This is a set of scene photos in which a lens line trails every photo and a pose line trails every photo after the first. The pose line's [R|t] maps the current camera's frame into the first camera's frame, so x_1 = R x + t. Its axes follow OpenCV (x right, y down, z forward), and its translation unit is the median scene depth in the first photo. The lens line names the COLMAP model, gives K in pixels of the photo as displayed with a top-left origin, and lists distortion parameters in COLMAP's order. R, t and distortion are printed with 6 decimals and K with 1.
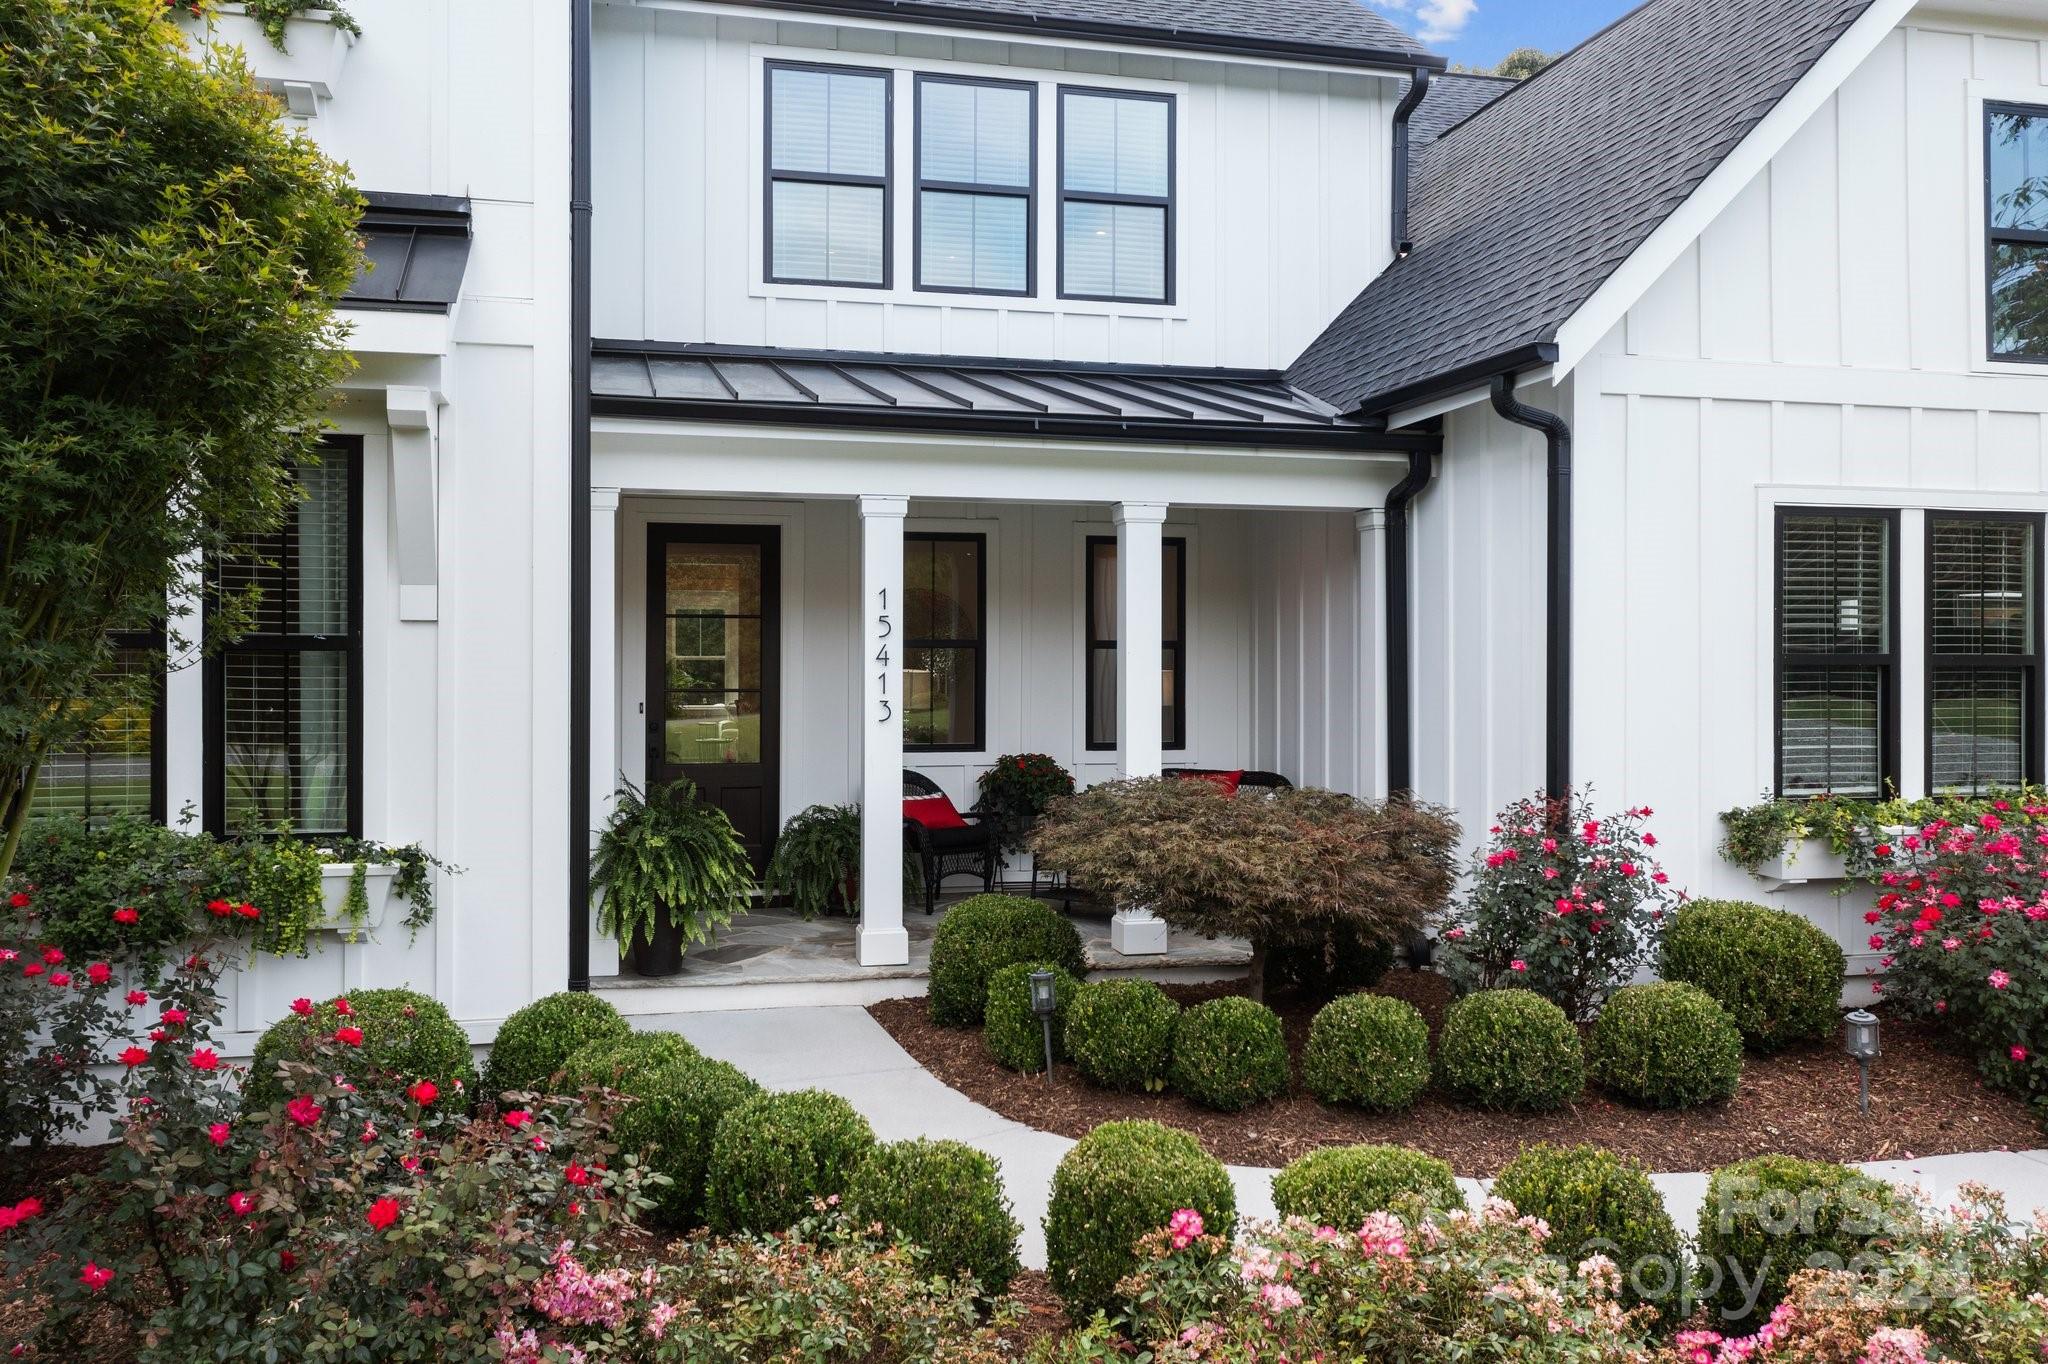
lens RADIAL K [[1638.5, 0, 1015.2], [0, 1638.5, 670.4], [0, 0, 1]] dist [0.003848, 0.005814]
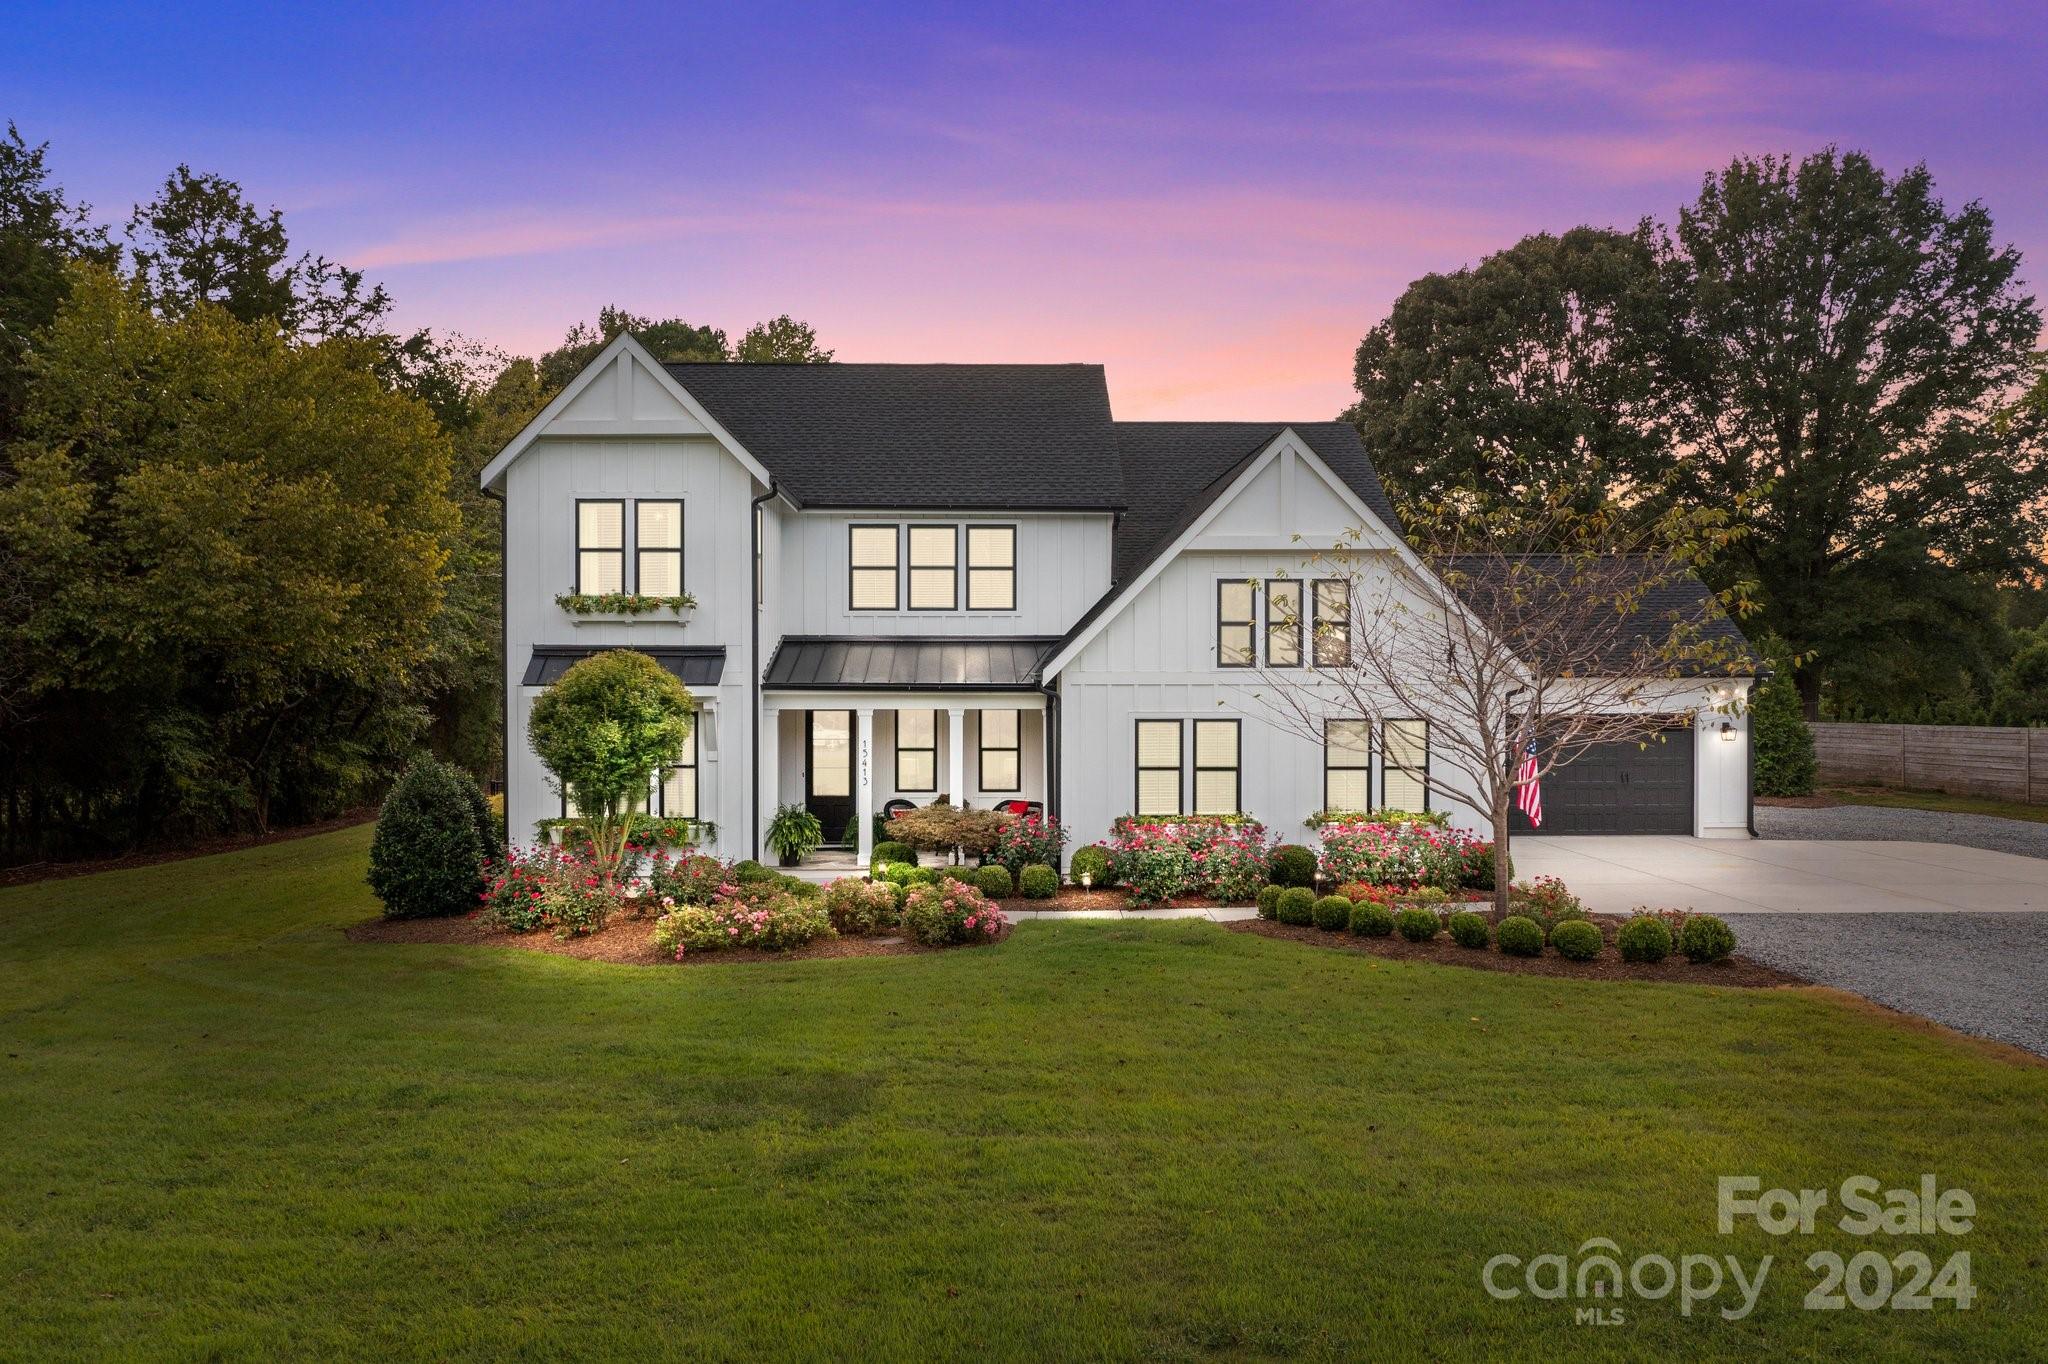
lens RADIAL K [[1516.8, 0, 1016.1], [0, 1516.8, 635.8], [0, 0, 1]] dist [-0.005236, 0.000408]
pose [[0.980184, -0.014642, -0.197546, 0.792251], [0.007200, 0.999239, -0.038340, -0.140547], [0.197957, 0.036158, 0.979543, -1.787900]]
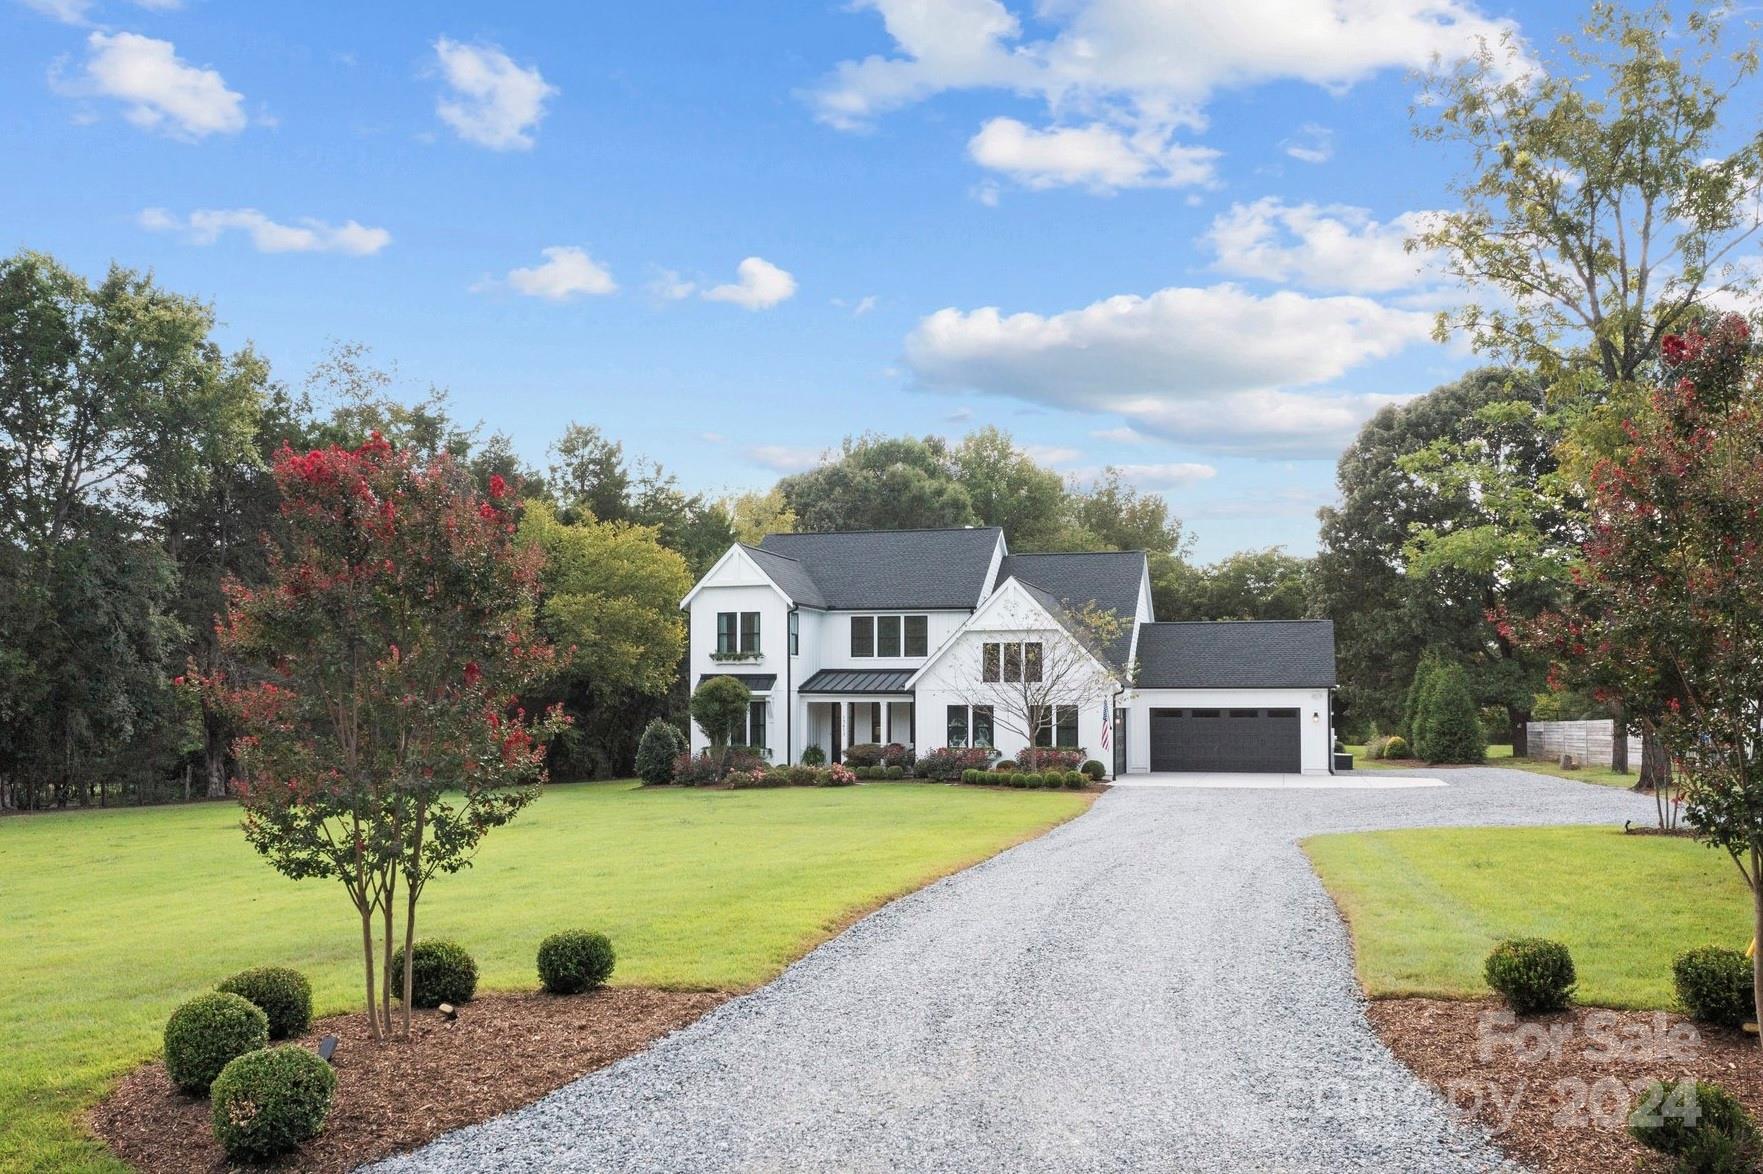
lens RADIAL K [[1410.5, 0, 873.9], [0, 1410.5, 577.0], [0, 0, 1]] dist [0.003848, 0.005814]
pose [[0.880507, -0.051609, -0.471216, 2.959339], [0.002696, 0.994585, -0.103893, -0.015645], [0.474026, 0.090207, 0.875878, -4.314683]]
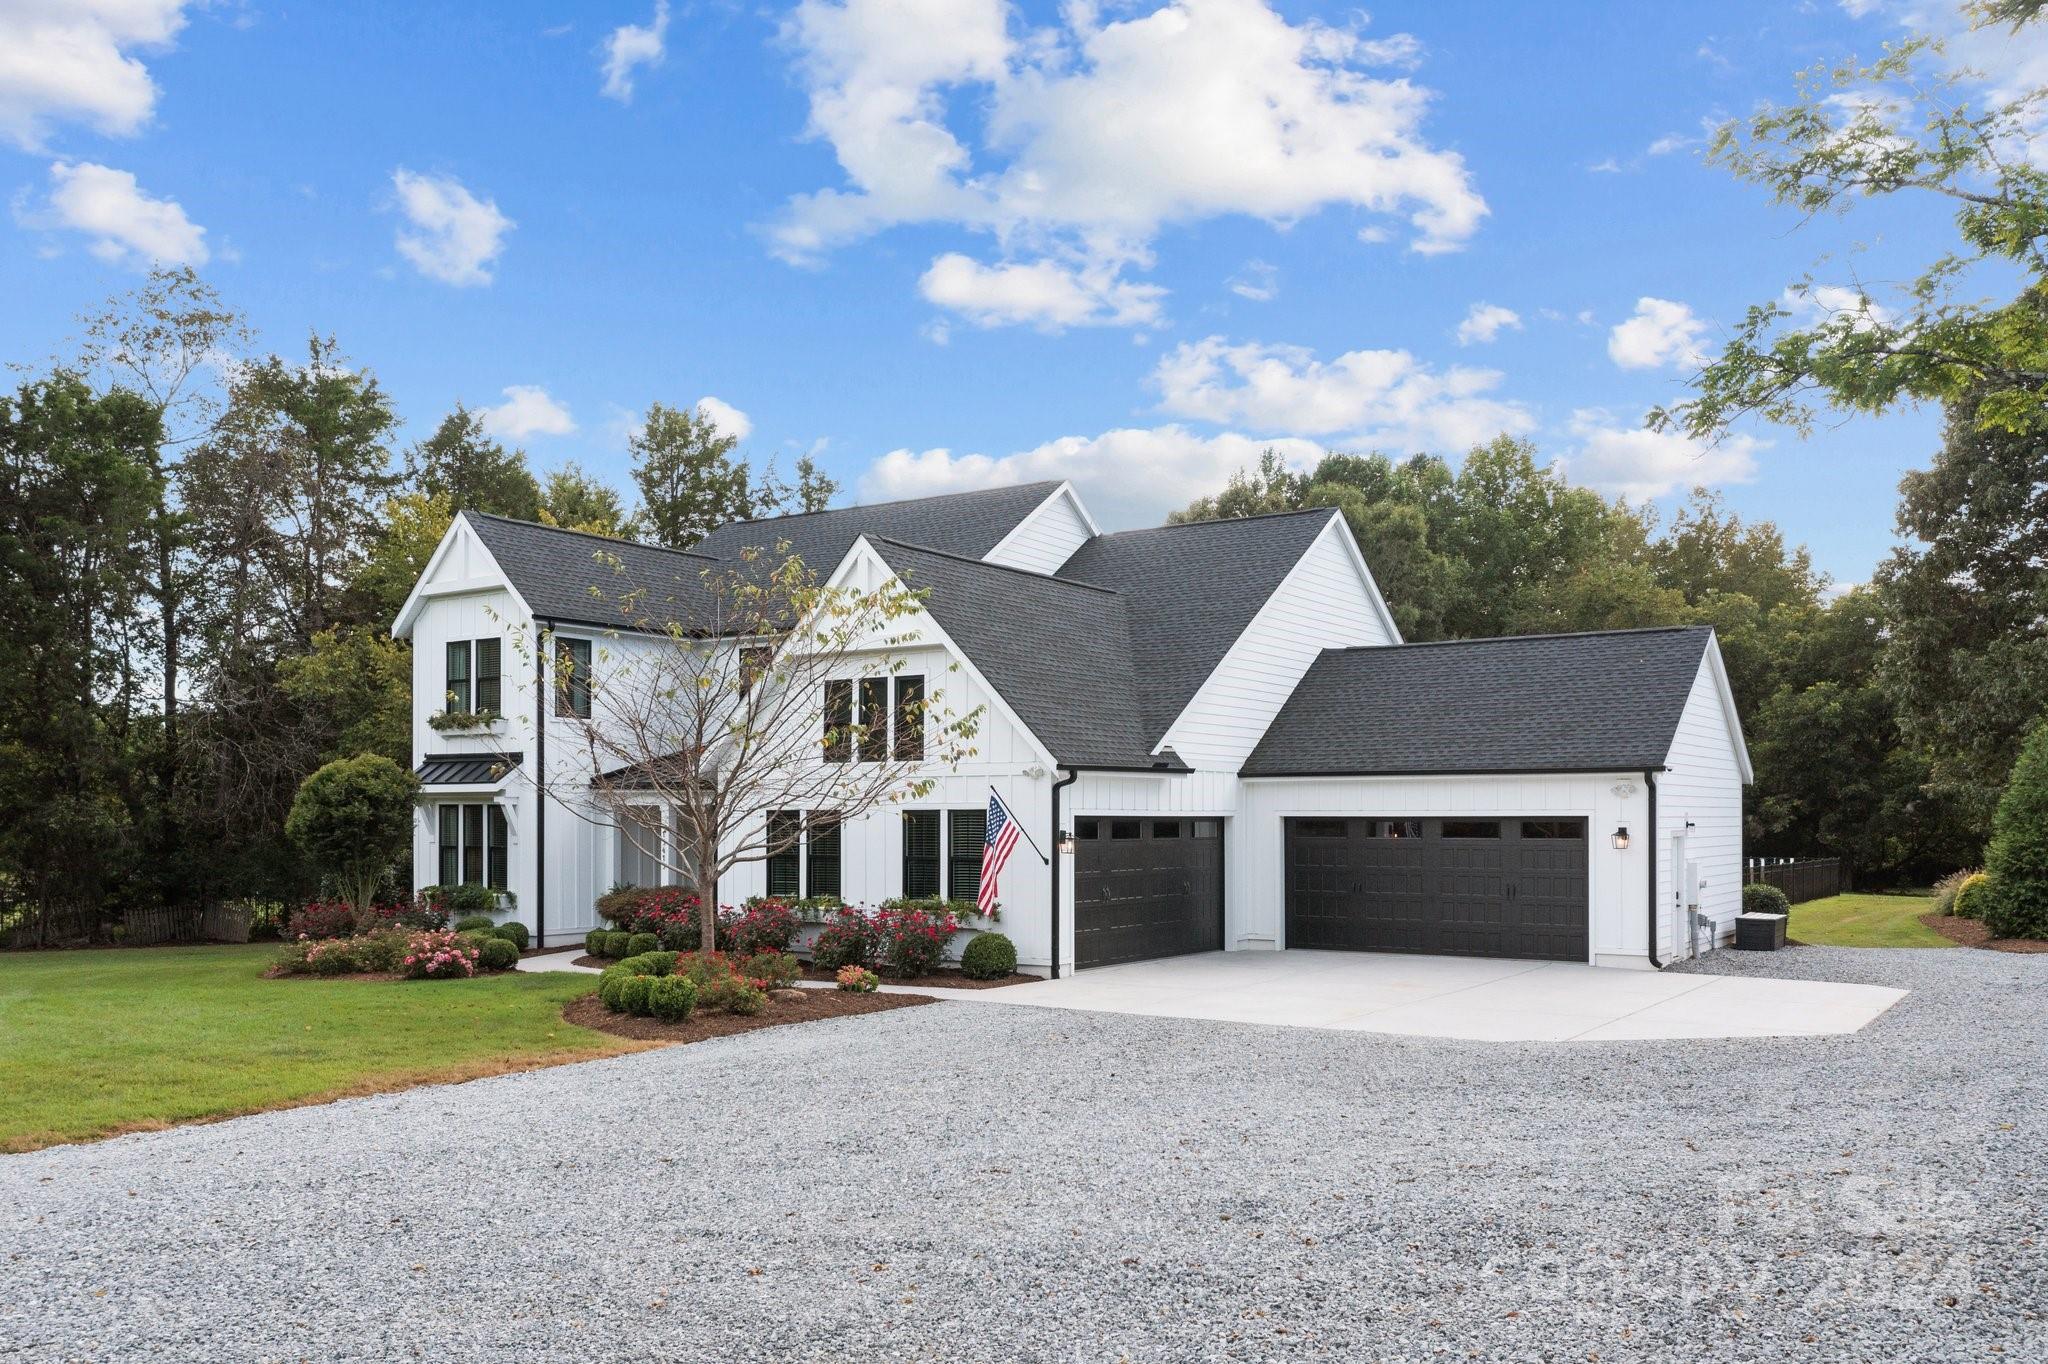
lens RADIAL K [[1638.5, 0, 1015.2], [0, 1638.5, 670.4], [0, 0, 1]] dist [0.003848, 0.005814]
pose [[0.709000, -0.074329, -0.701281, 3.148512], [-0.001620, 0.994256, -0.107019, -0.018772], [0.705207, 0.077012, 0.704807, -1.048030]]
